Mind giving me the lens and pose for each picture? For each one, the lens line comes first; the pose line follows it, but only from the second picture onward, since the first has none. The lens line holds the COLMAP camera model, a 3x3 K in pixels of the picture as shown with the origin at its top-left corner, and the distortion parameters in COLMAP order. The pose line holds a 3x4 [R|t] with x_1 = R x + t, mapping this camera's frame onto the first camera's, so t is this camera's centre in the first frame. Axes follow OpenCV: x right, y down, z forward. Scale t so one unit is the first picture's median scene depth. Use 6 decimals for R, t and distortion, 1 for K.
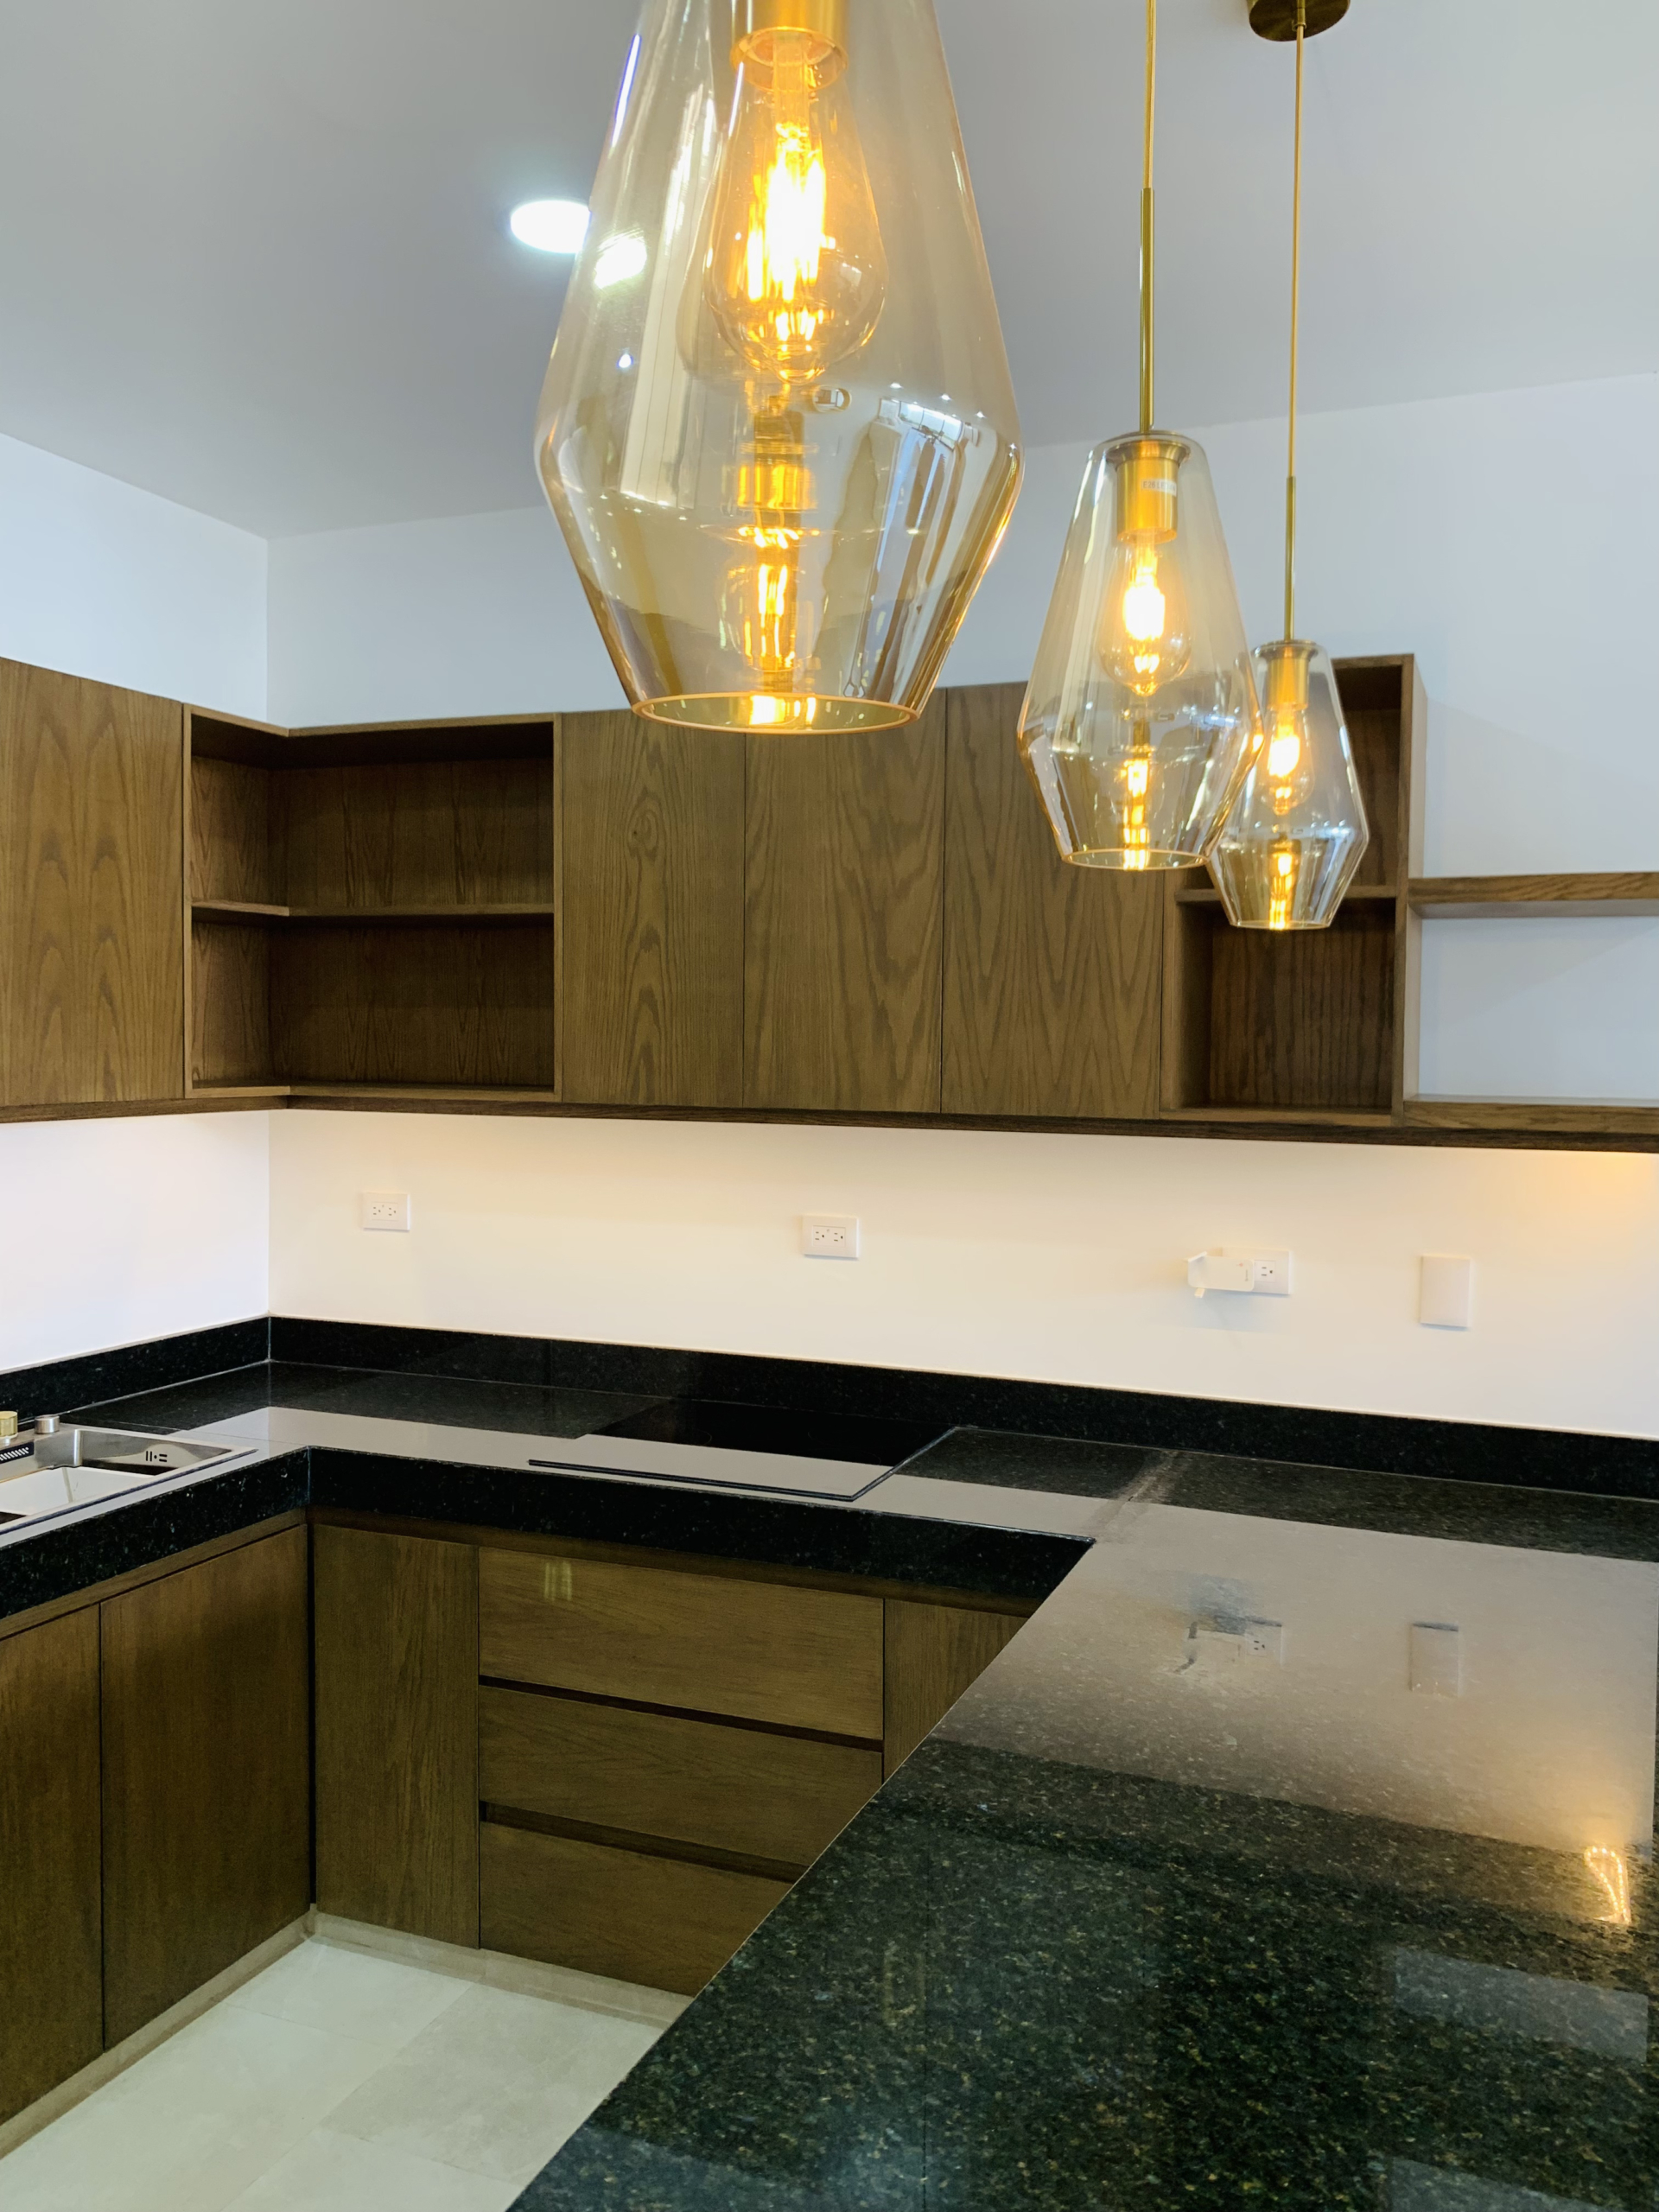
lens RADIAL K [[1689.1, 0, 837.5], [0, 1689.1, 1106.6], [0, 0, 1]] dist [0.077489, -0.128588]
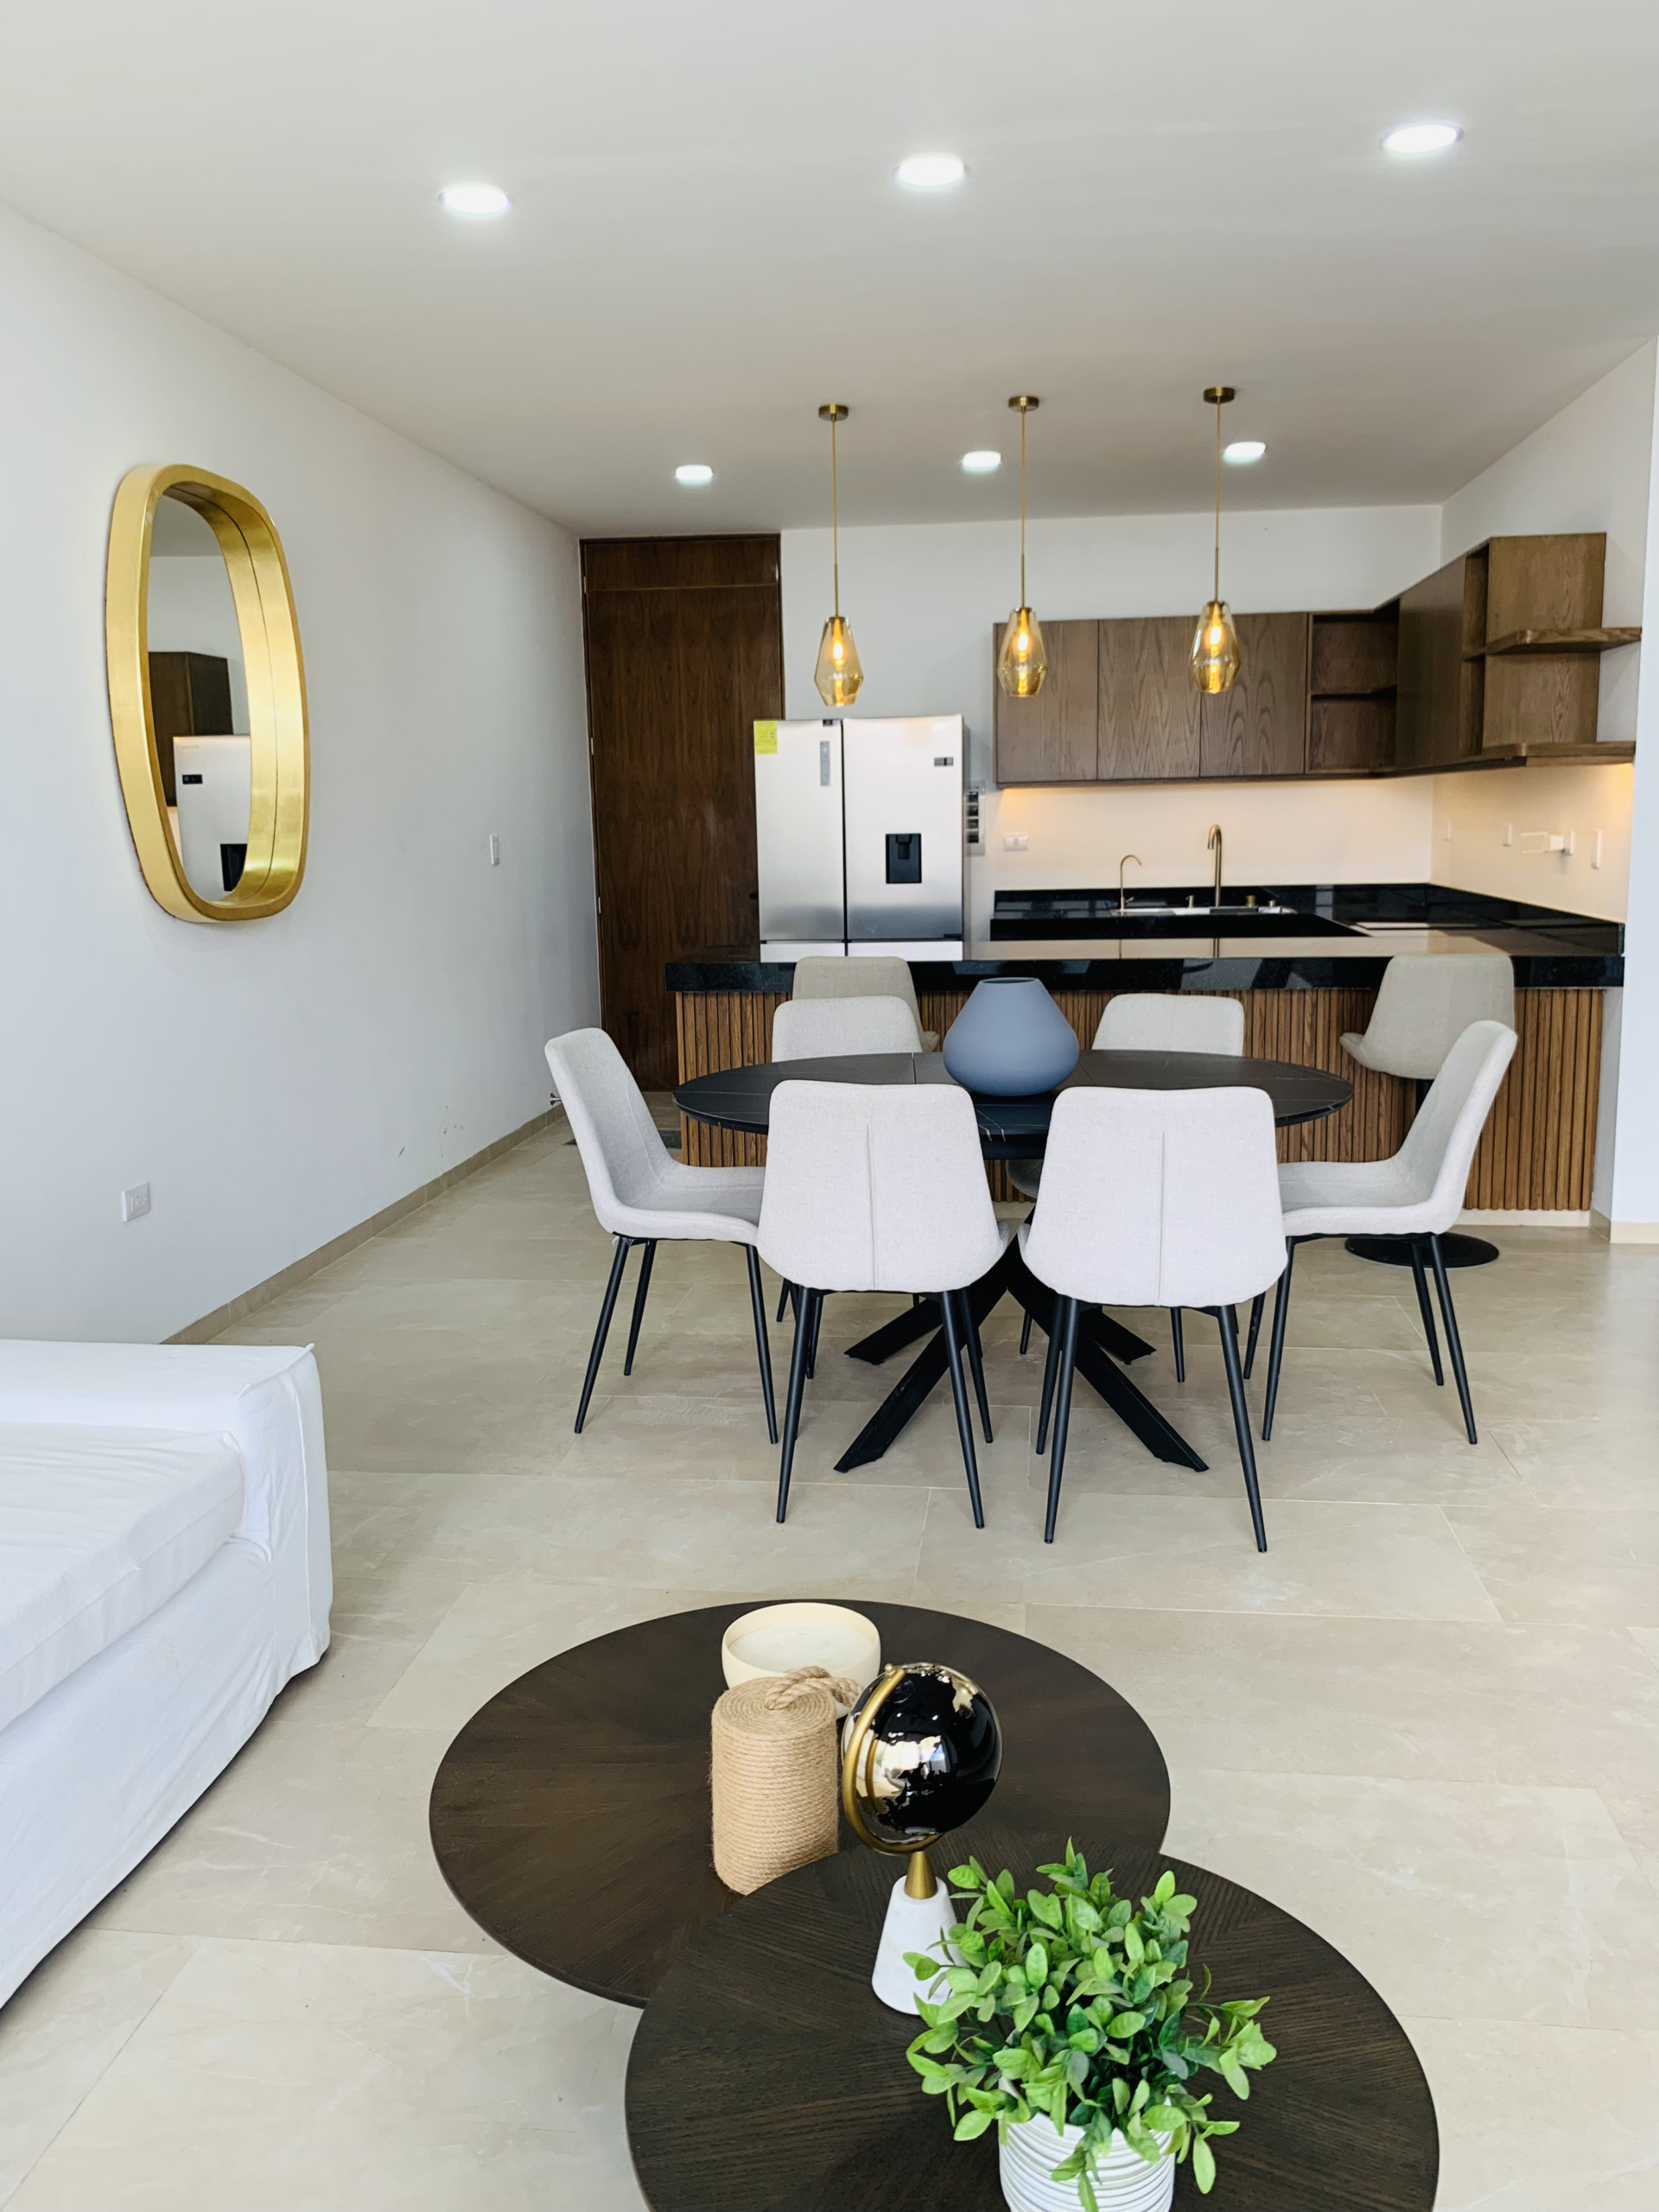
lens RADIAL K [[1689.1, 0, 830.6], [0, 1689.1, 1107.2], [0, 0, 1]] dist [0.077489, -0.128588]
pose [[0.241140, 0.150649, -0.958726, 2.021740], [-0.024207, 0.988505, 0.149239, 0.126988], [0.970188, -0.012780, 0.242015, -0.301450]]
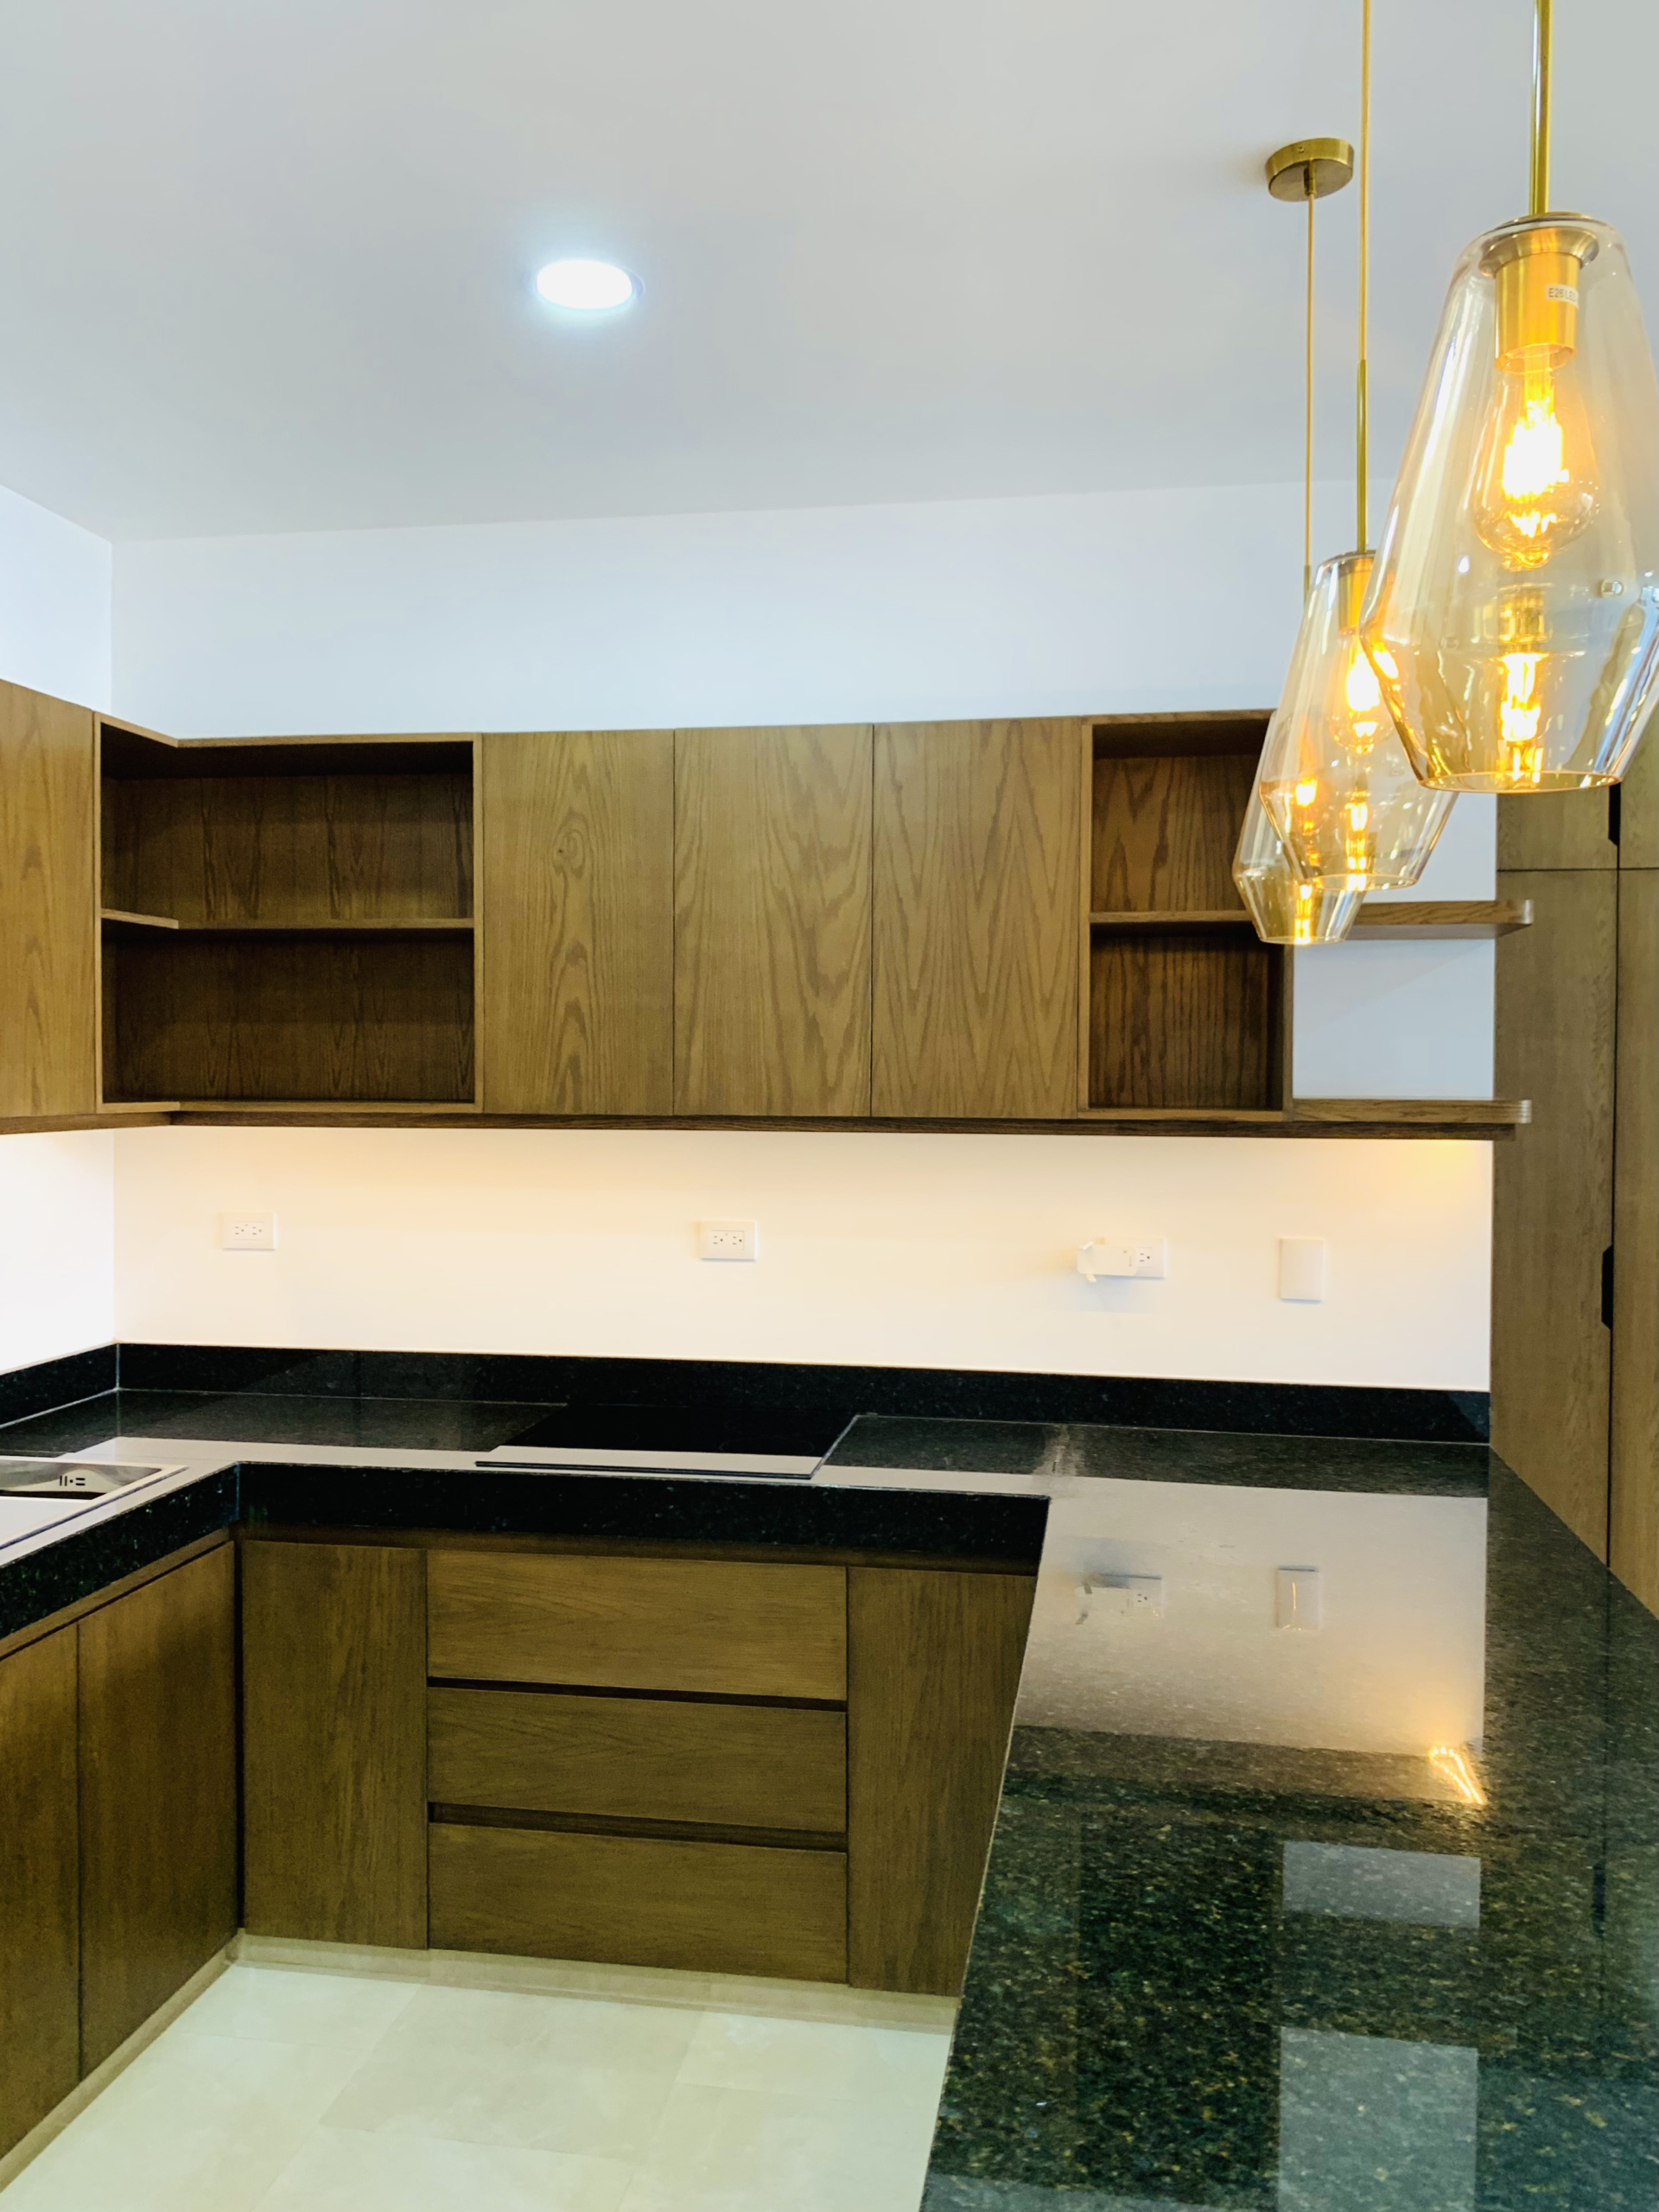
lens RADIAL K [[1689.1, 0, 867.4], [0, 1689.1, 1104.5], [0, 0, 1]] dist [0.077489, -0.128588]
pose [[0.978778, -0.010794, 0.204637, -0.158723], [0.014432, 0.999763, -0.016293, 0.013333], [-0.204413, 0.018900, 0.978702, -0.053074]]
